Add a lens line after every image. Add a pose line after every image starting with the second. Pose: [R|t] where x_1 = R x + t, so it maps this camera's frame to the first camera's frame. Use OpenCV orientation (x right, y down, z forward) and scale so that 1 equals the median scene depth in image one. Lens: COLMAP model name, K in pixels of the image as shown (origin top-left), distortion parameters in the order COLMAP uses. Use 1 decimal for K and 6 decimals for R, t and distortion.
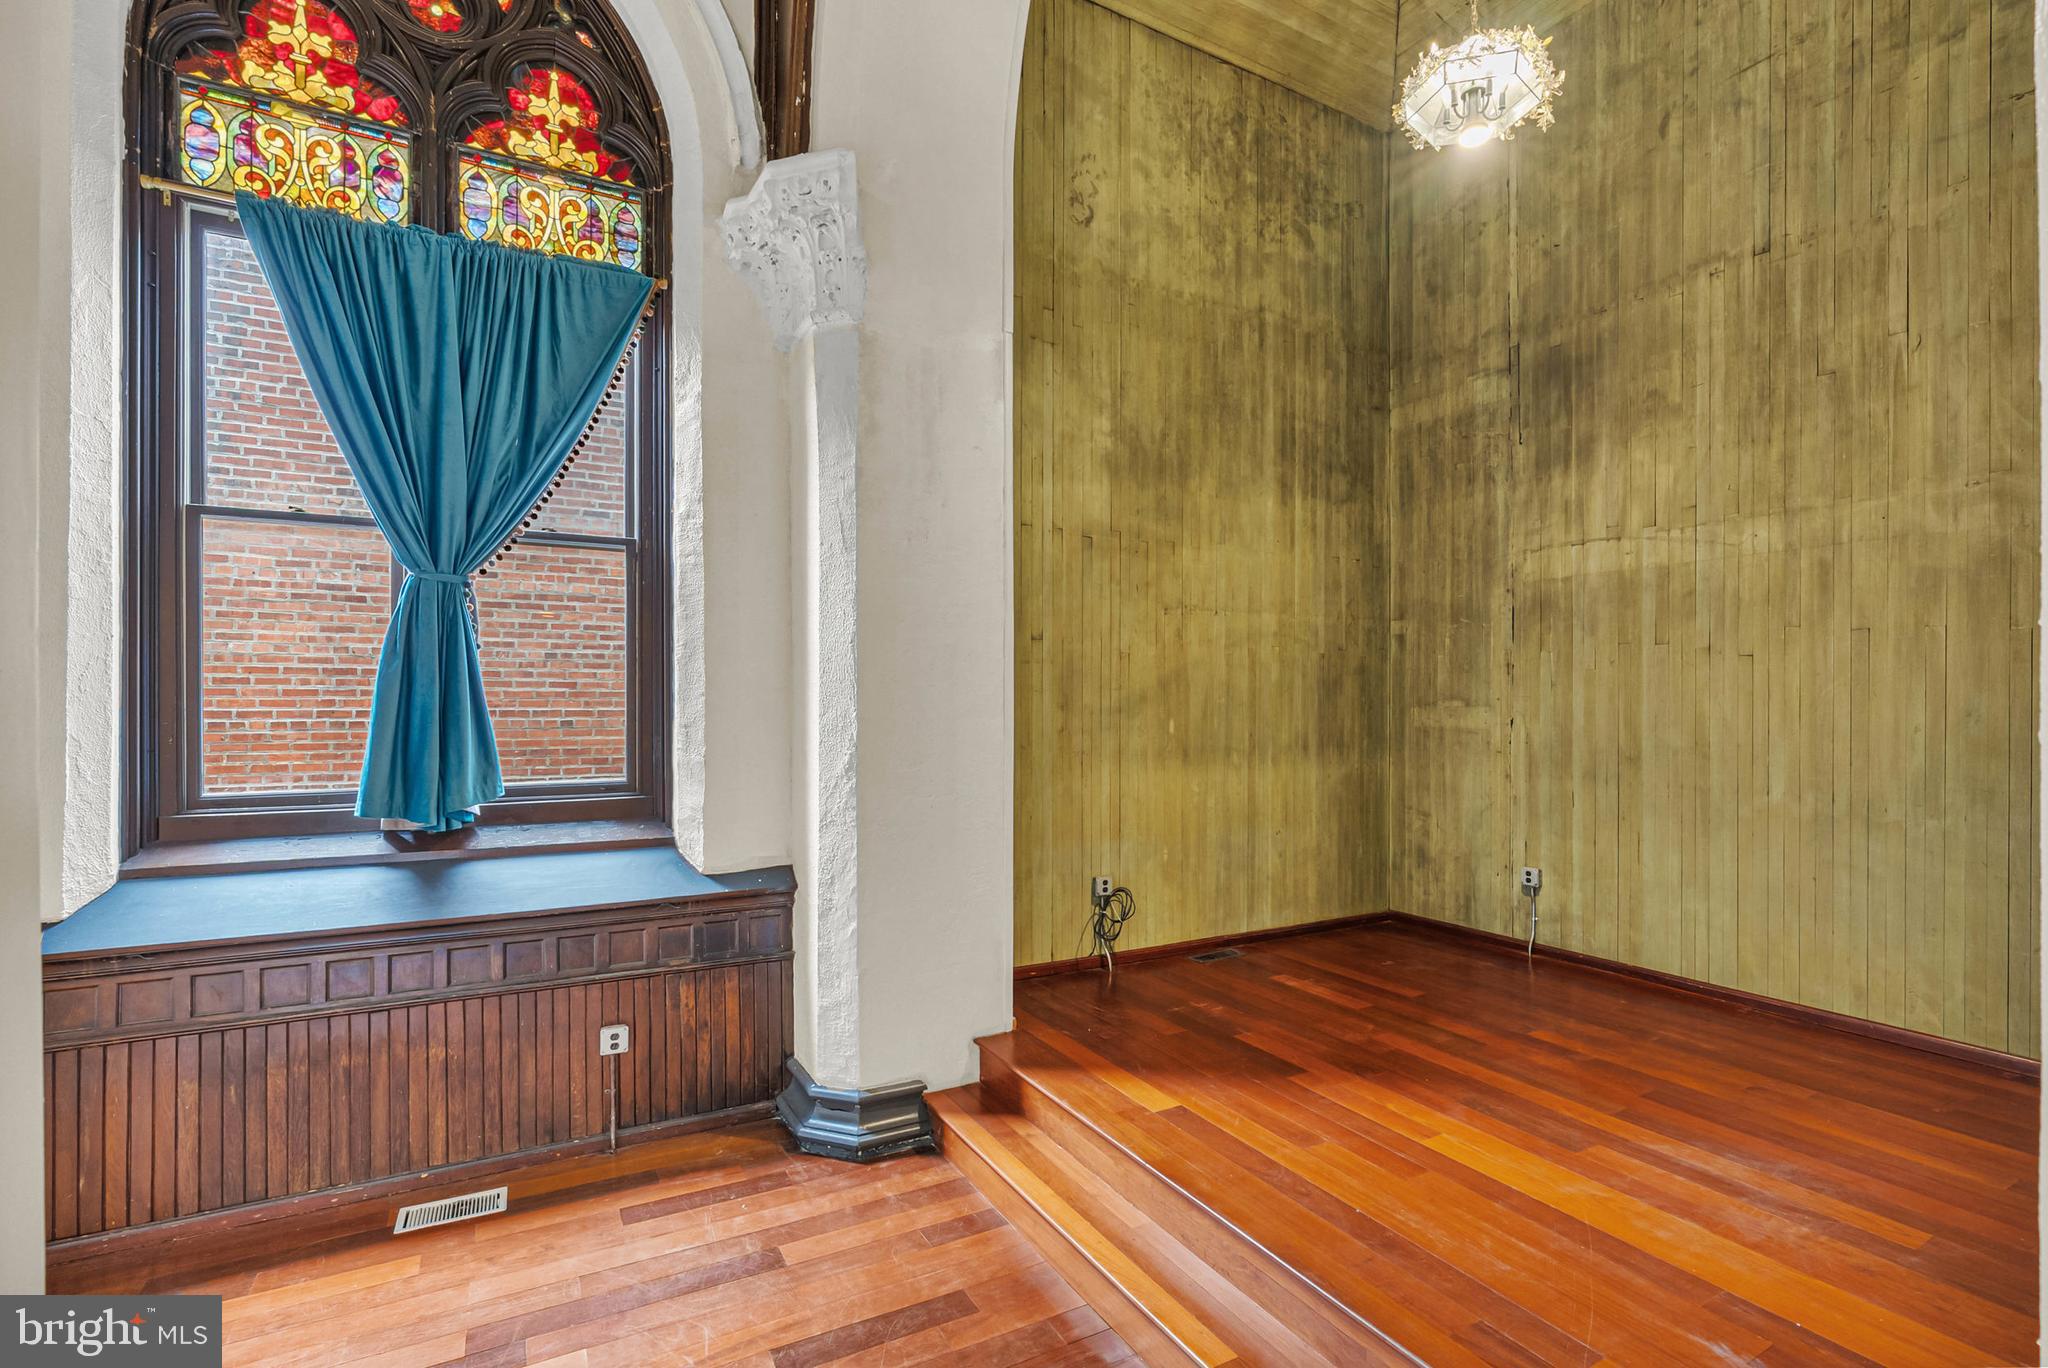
lens RADIAL K [[938.7, 0, 1028.0], [0, 938.7, 703.6], [0, 0, 1]] dist [-0.011613, 0.004269]
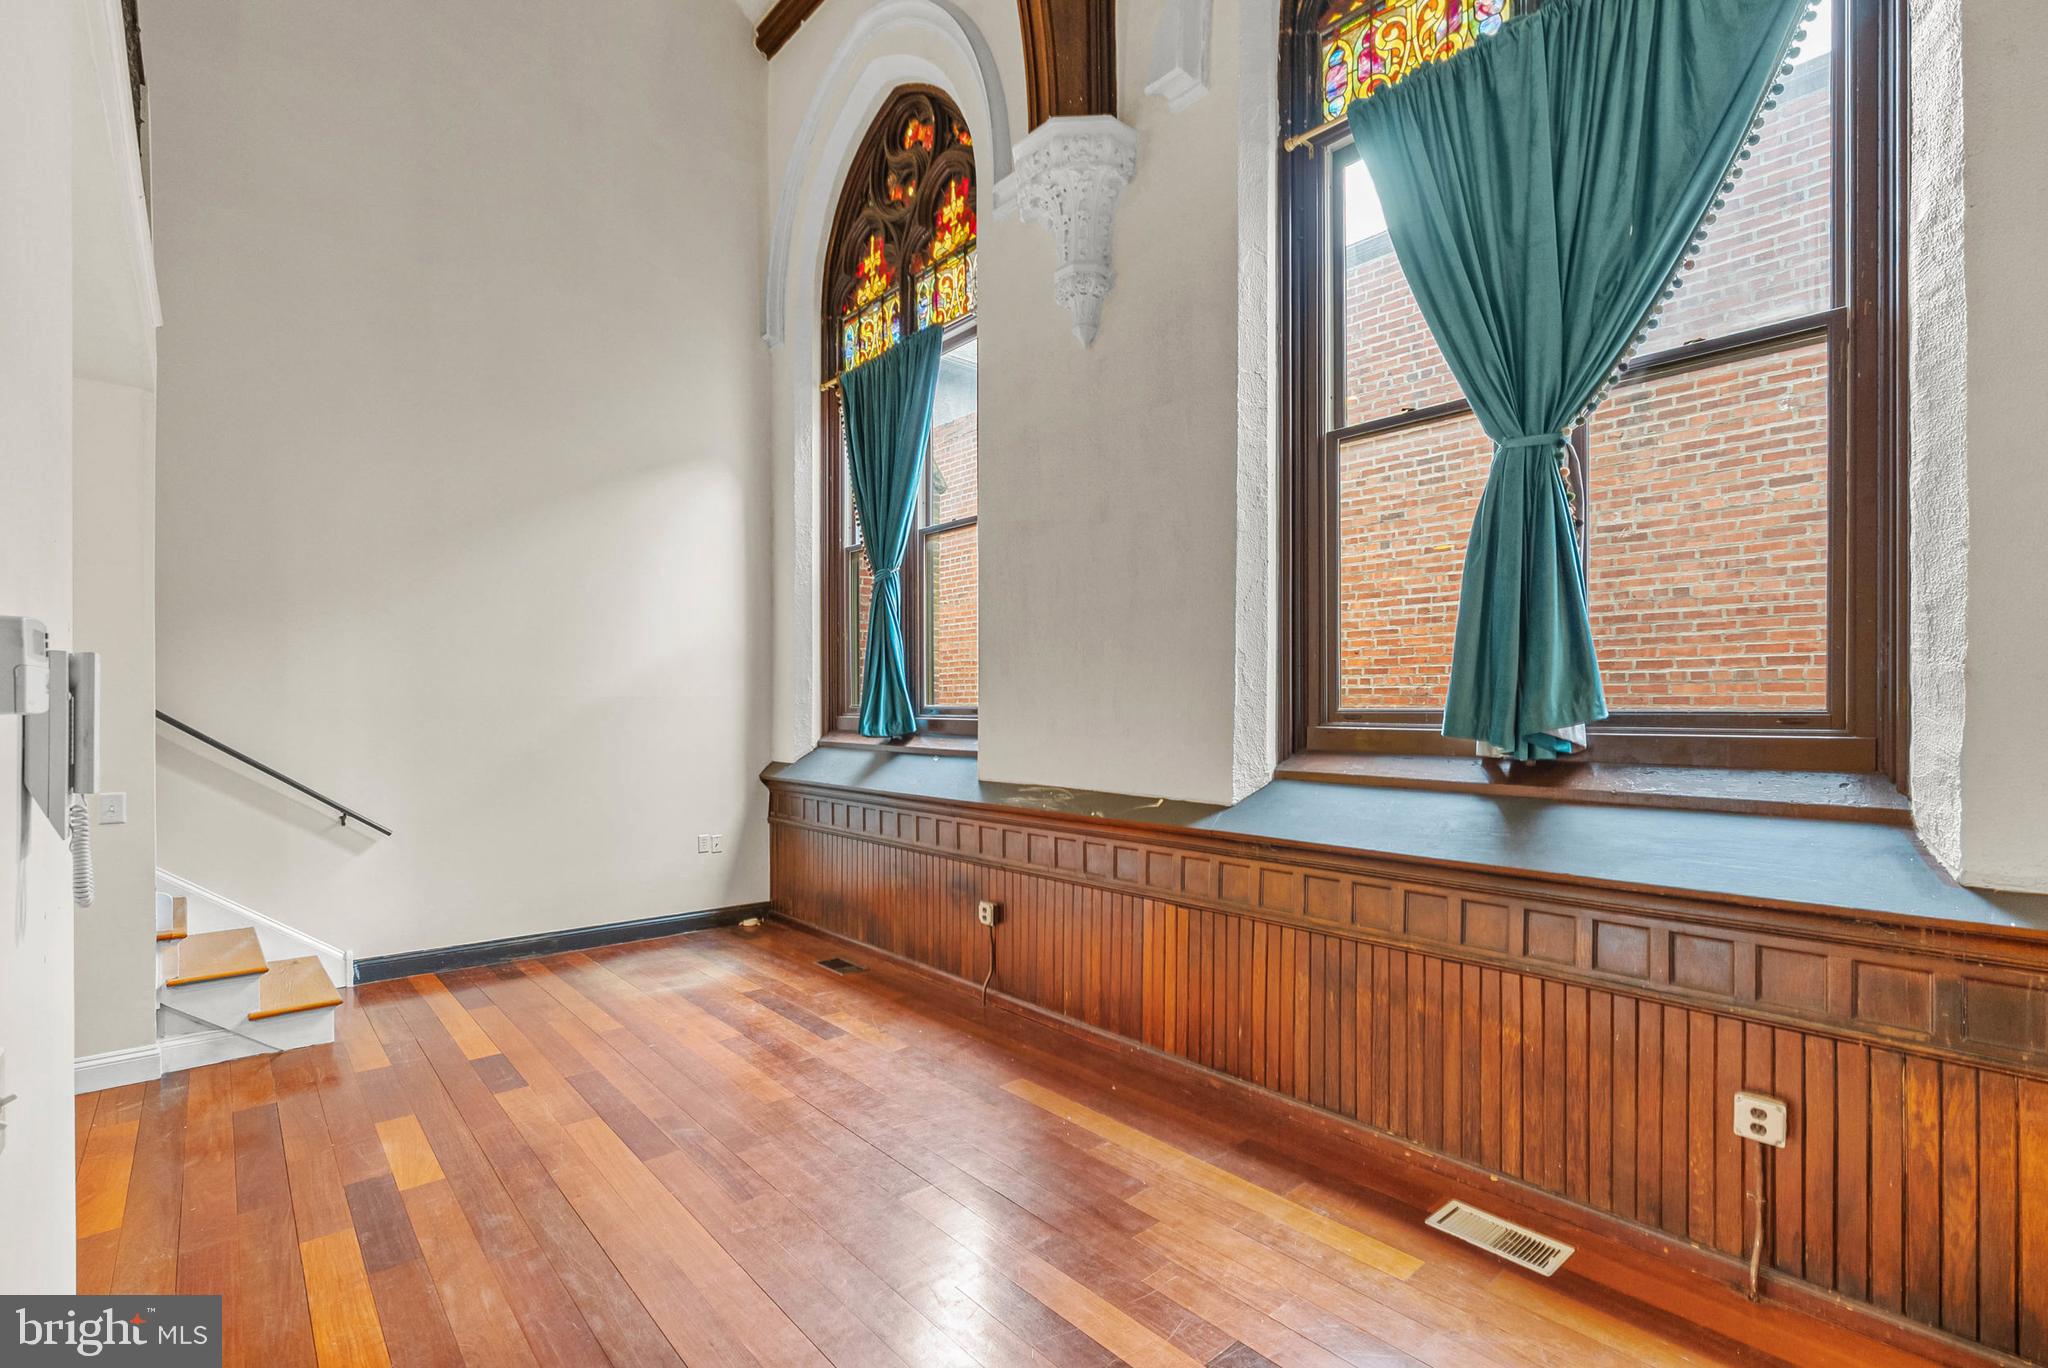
lens RADIAL K [[938.7, 0, 1032.5], [0, 938.7, 712.1], [0, 0, 1]] dist [-0.011613, 0.004269]
pose [[0.216891, 0.004333, -0.976186, 0.052503], [-0.000657, 0.999991, 0.004293, 0.083816], [0.976196, -0.000289, 0.216892, 0.377448]]
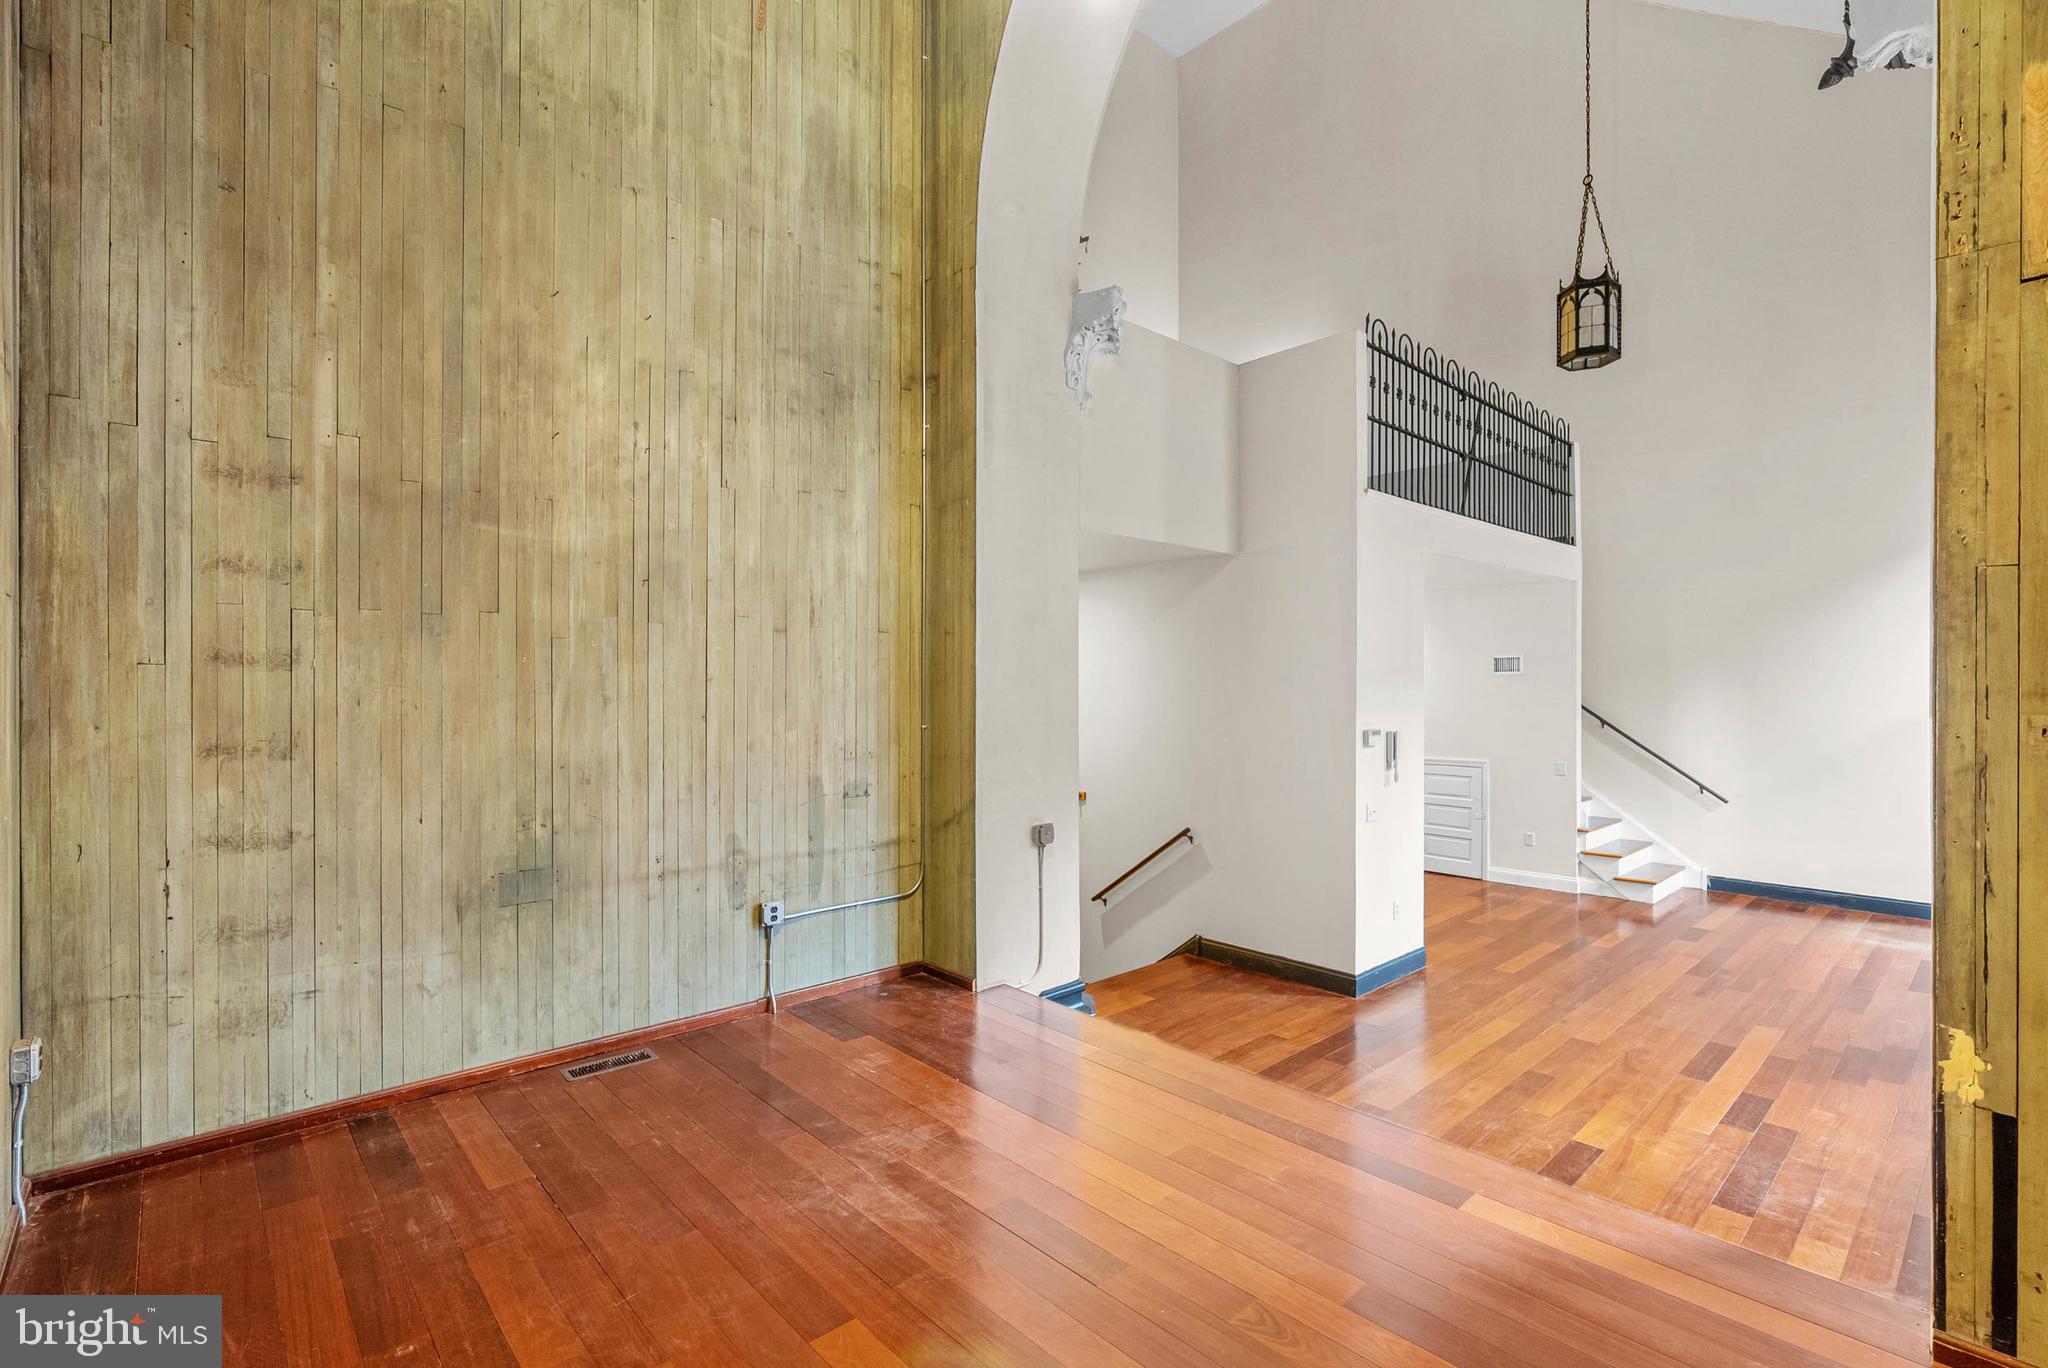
lens RADIAL K [[938.7, 0, 1023.0], [0, 938.7, 676.8], [0, 0, 1]] dist [-0.011613, 0.004269]
pose [[-0.972521, -0.002020, -0.232805, 0.615314], [-0.001304, 0.999994, -0.003230, -0.014523], [0.232810, -0.002838, -0.972518, 1.431867]]
